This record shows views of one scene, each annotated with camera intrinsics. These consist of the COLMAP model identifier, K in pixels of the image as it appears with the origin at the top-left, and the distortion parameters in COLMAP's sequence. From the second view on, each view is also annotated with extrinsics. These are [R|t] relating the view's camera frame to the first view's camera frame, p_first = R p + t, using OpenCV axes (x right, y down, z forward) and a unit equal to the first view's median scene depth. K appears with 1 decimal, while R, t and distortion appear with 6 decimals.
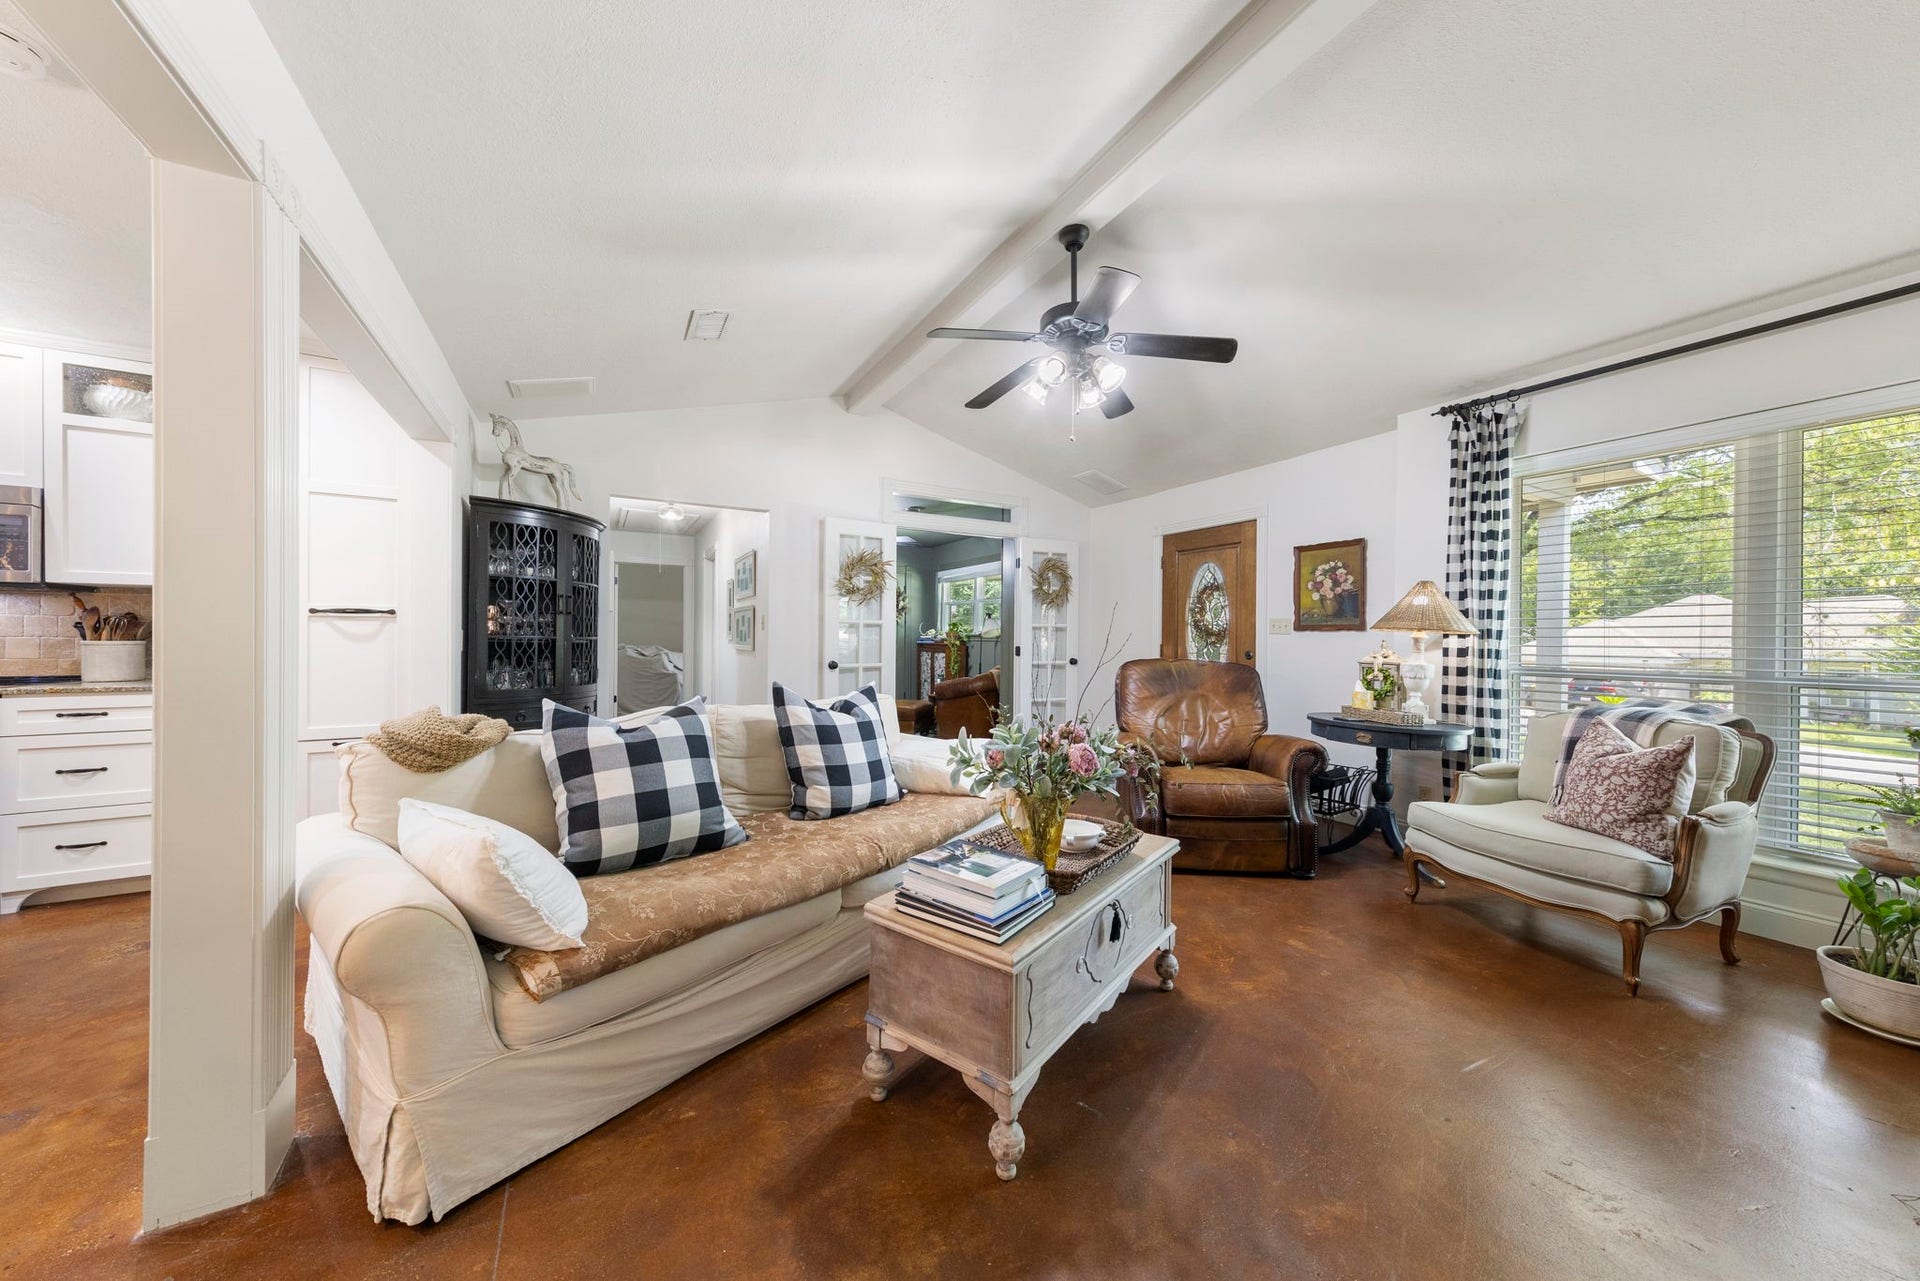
lens RADIAL K [[669.0, 0, 952.6], [0, 669.0, 641.1], [0, 0, 1]] dist [0.006109, 0.000149]
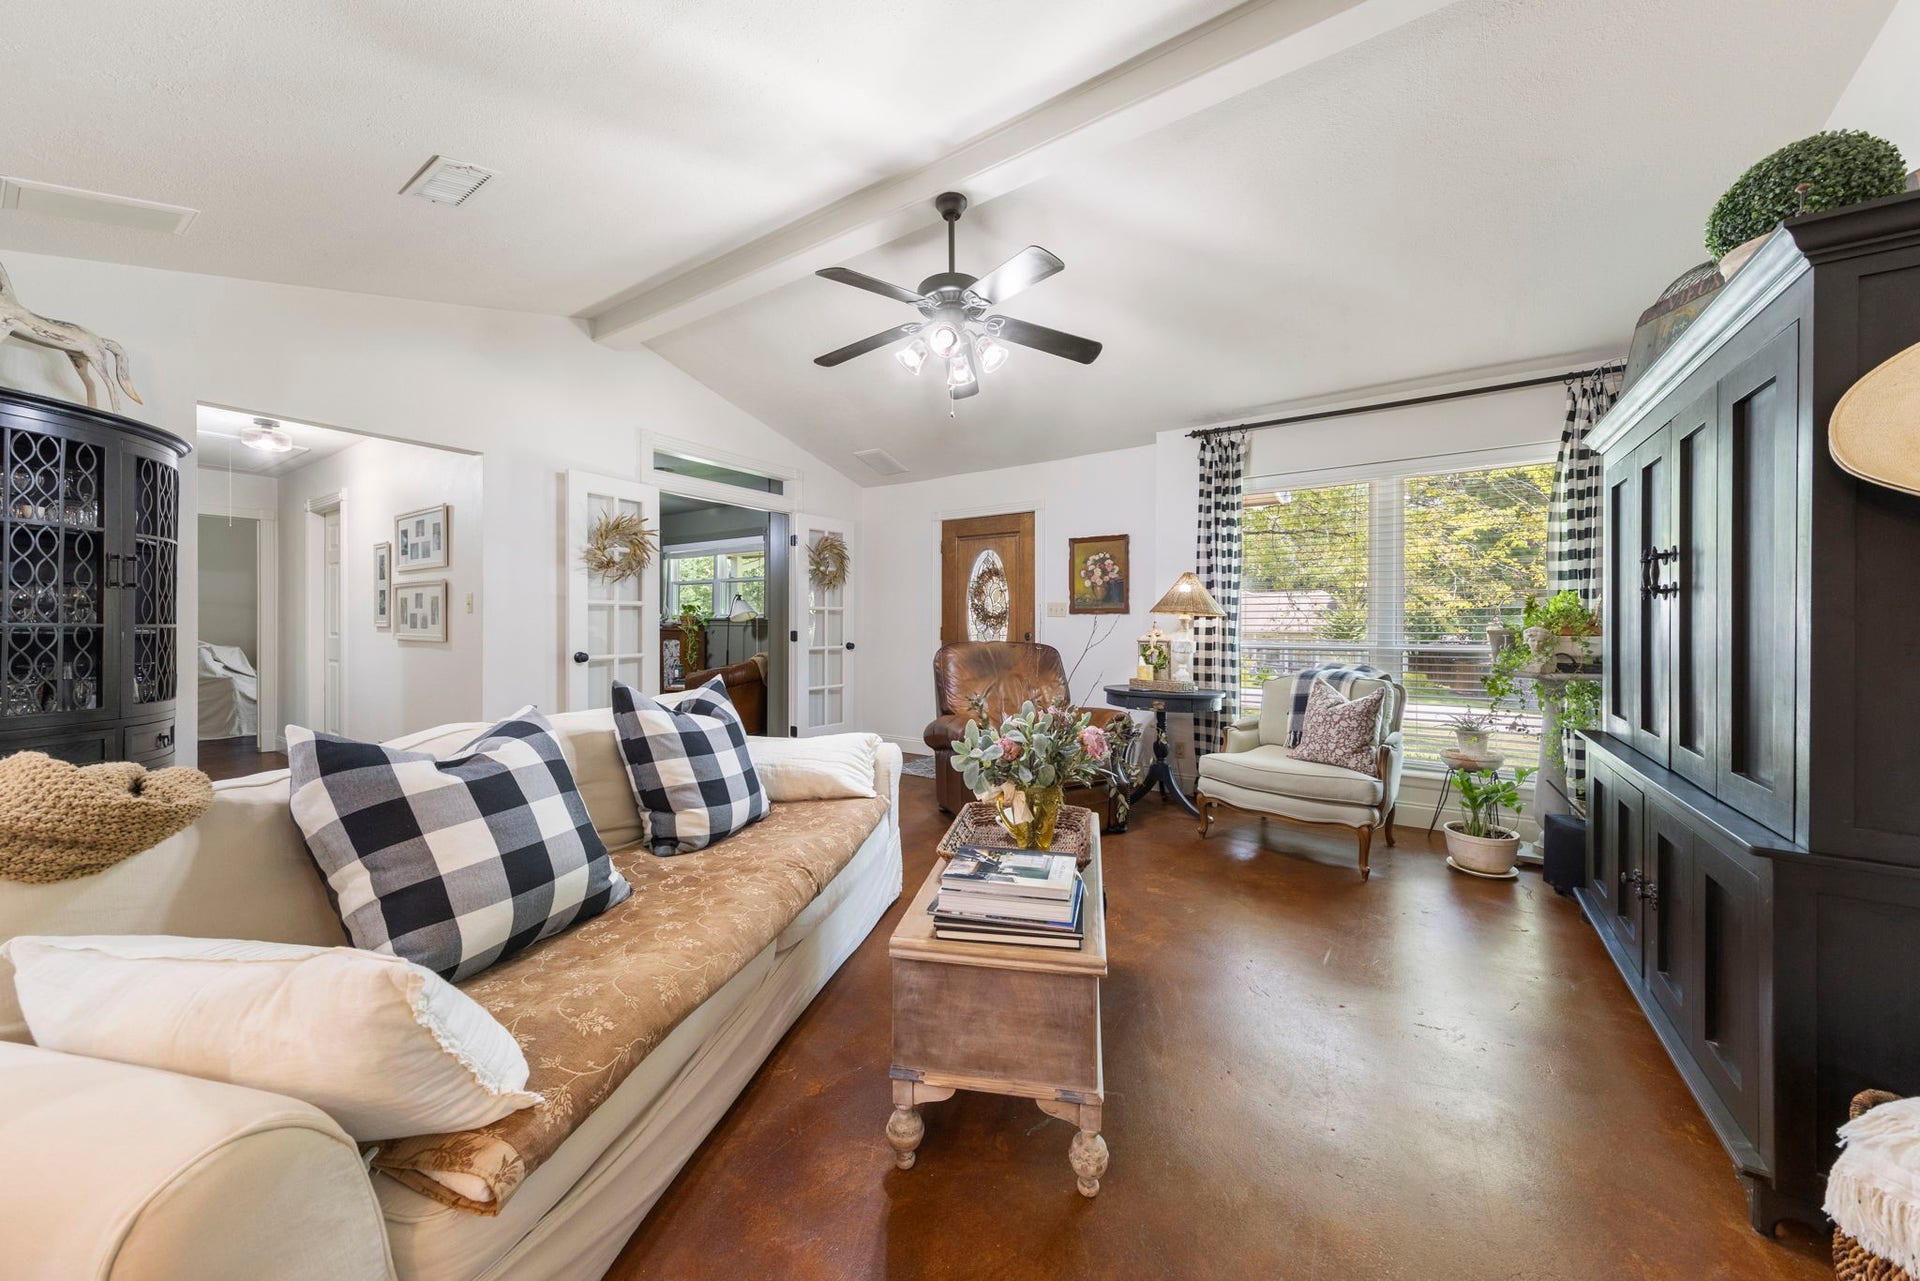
lens RADIAL K [[680.3, 0, 971.7], [0, 680.3, 626.8], [0, 0, 1]] dist [0.002255, -0.000065]
pose [[0.881177, -0.009362, 0.472694, -0.229399], [0.008093, 0.999956, 0.004718, -0.000588], [-0.472717, -0.000332, 0.881214, 0.106265]]
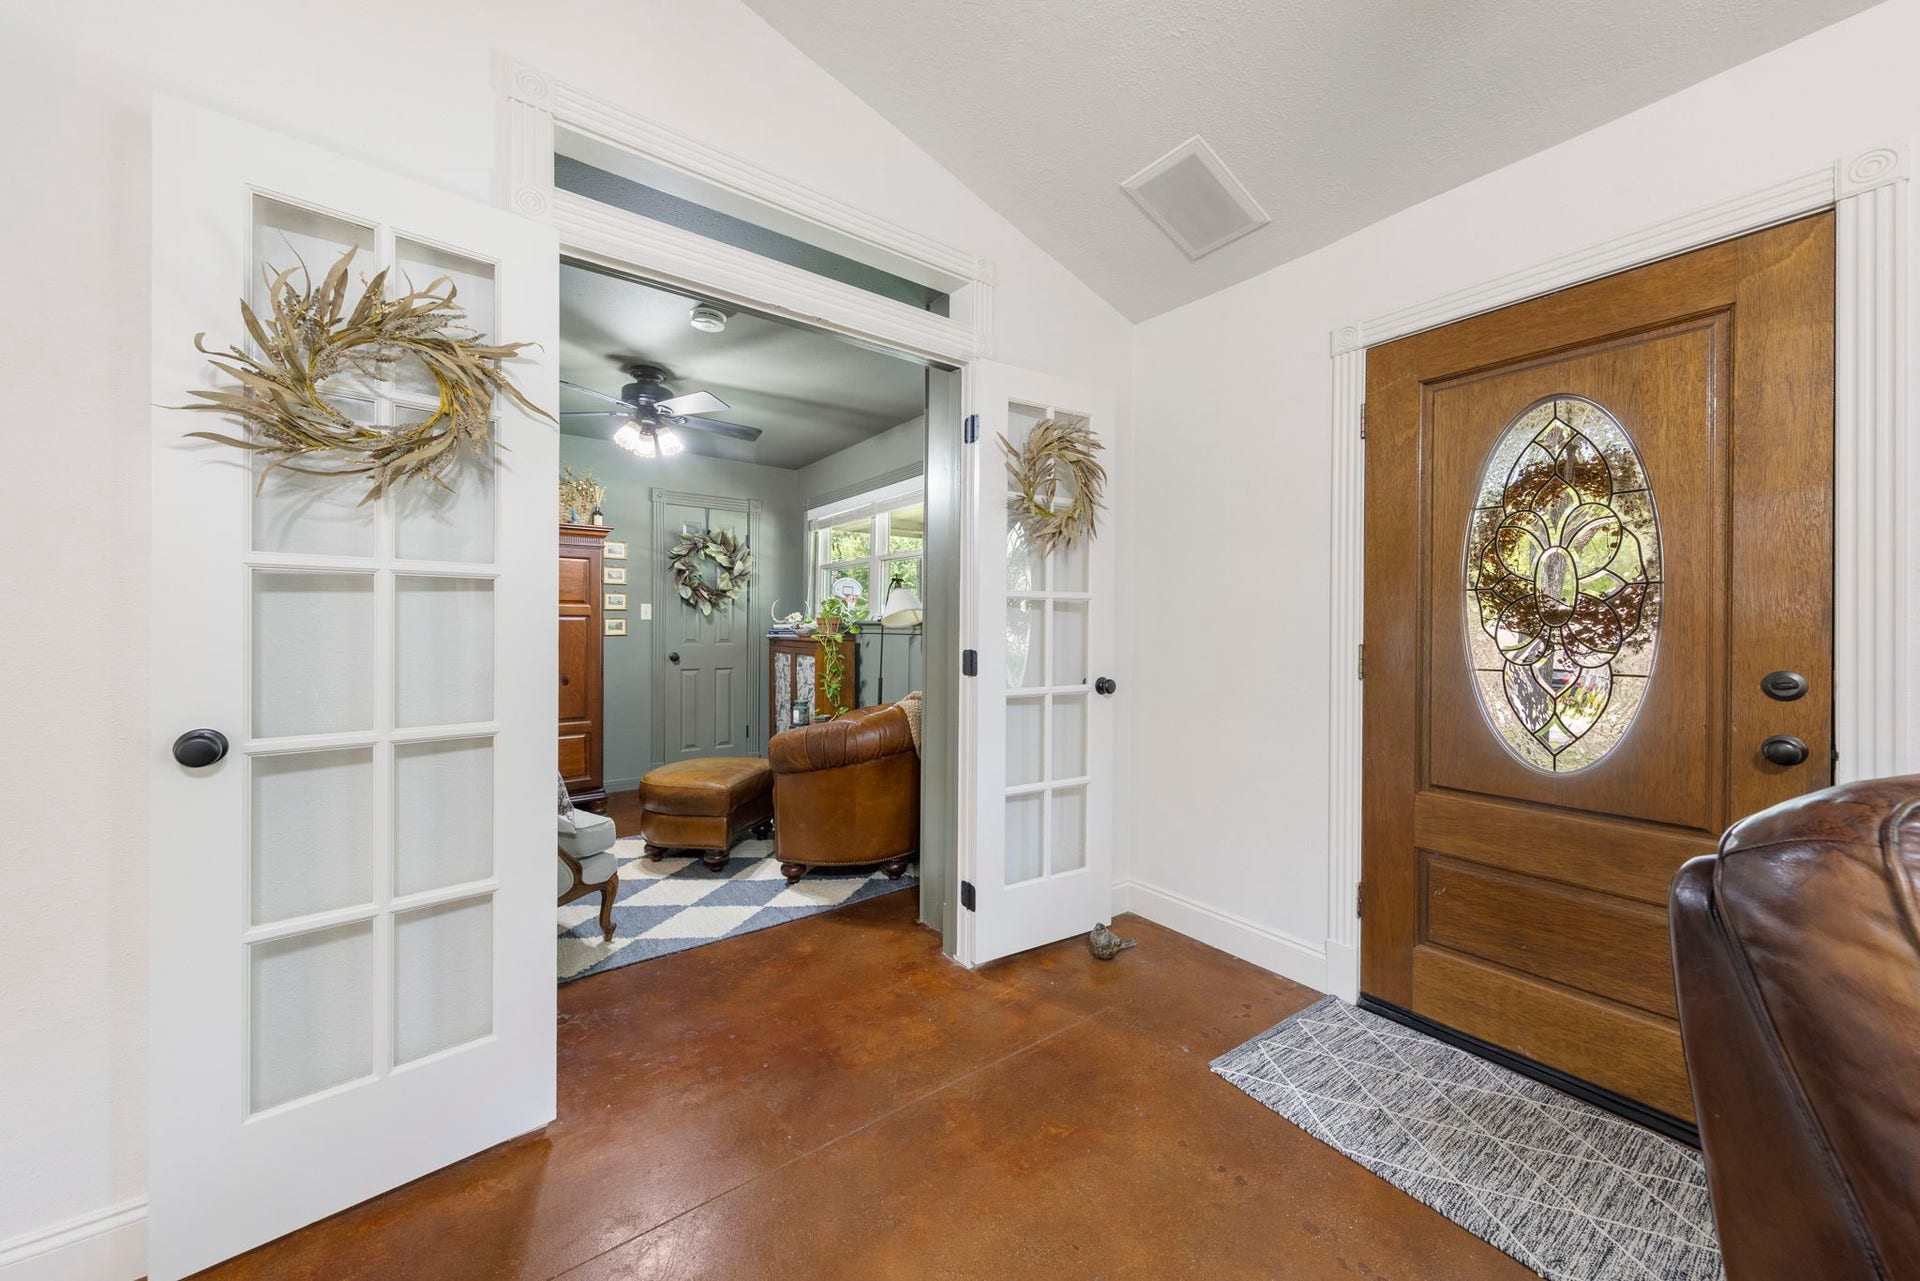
lens RADIAL K [[680.3, 0, 971.7], [0, 680.3, 626.8], [0, 0, 1]] dist [0.002255, -0.000065]
pose [[0.988516, -0.001414, 0.151111, 0.072238], [0.002266, 0.999982, -0.005468, -0.005663], [-0.151101, 0.005748, 0.988502, 1.102875]]
